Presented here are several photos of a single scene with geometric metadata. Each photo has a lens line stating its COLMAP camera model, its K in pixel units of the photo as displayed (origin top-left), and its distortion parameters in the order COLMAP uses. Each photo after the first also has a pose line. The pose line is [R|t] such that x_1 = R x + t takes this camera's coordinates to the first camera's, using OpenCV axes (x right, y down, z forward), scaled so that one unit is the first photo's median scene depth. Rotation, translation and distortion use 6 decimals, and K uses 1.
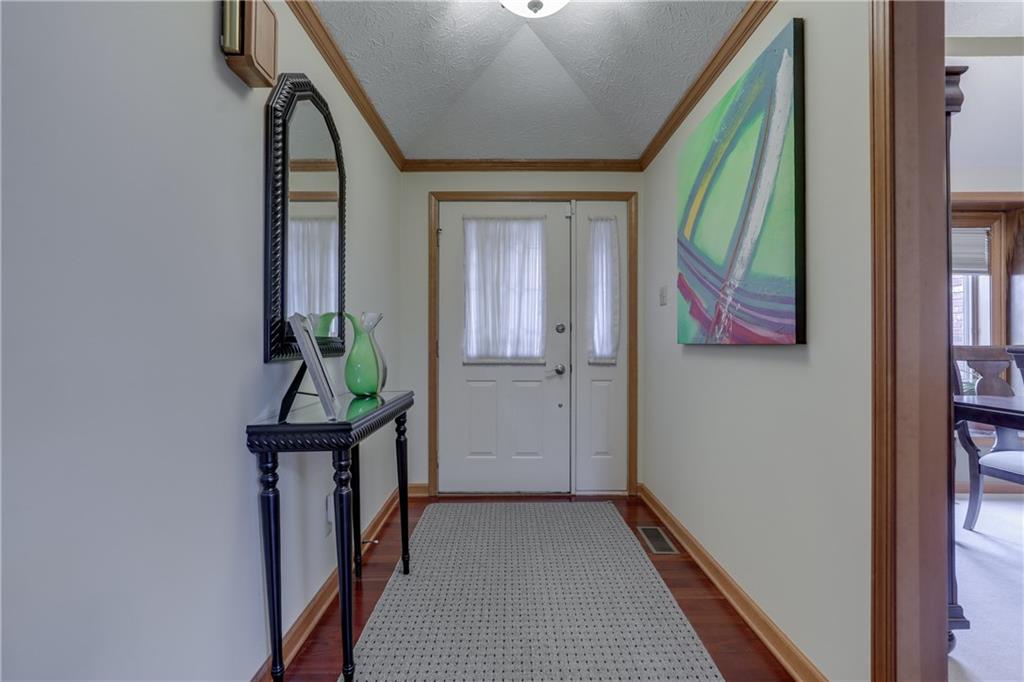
lens RADIAL K [[459.7, 0, 512.0], [0, 459.7, 341.0], [0, 0, 1]] dist [-0.003873, 0.000211]
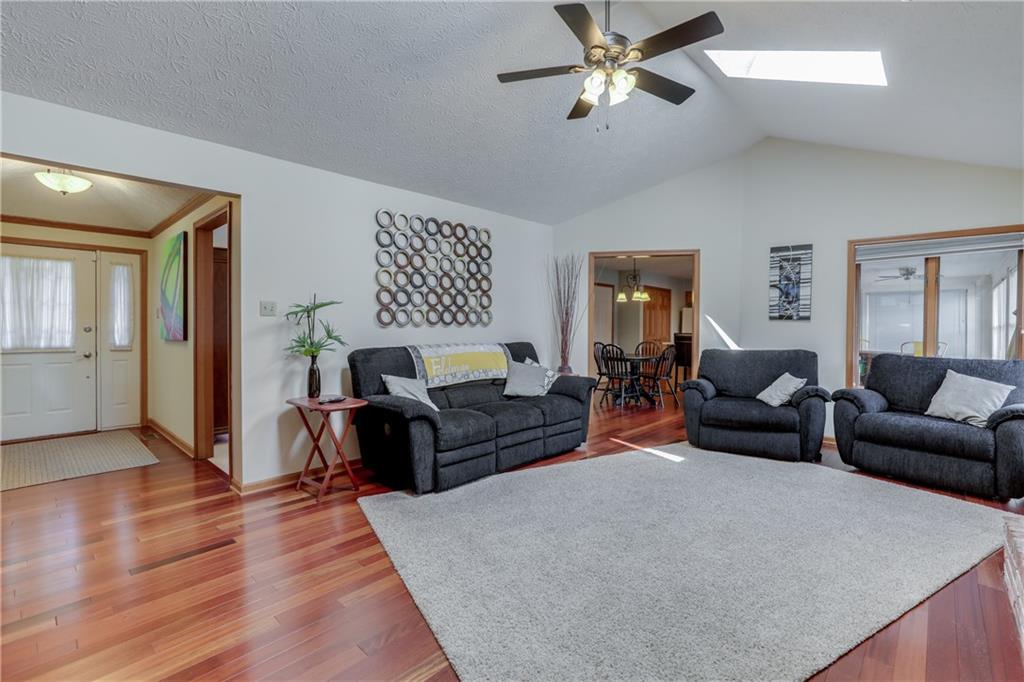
lens RADIAL K [[459.7, 0, 512.0], [0, 459.7, 341.0], [0, 0, 1]] dist [-0.003873, 0.000211]
pose [[0.692814, -0.007476, 0.721077, -0.023339], [-0.009225, 0.999773, 0.019229, -0.031277], [-0.721057, -0.019974, 0.692588, -1.193378]]
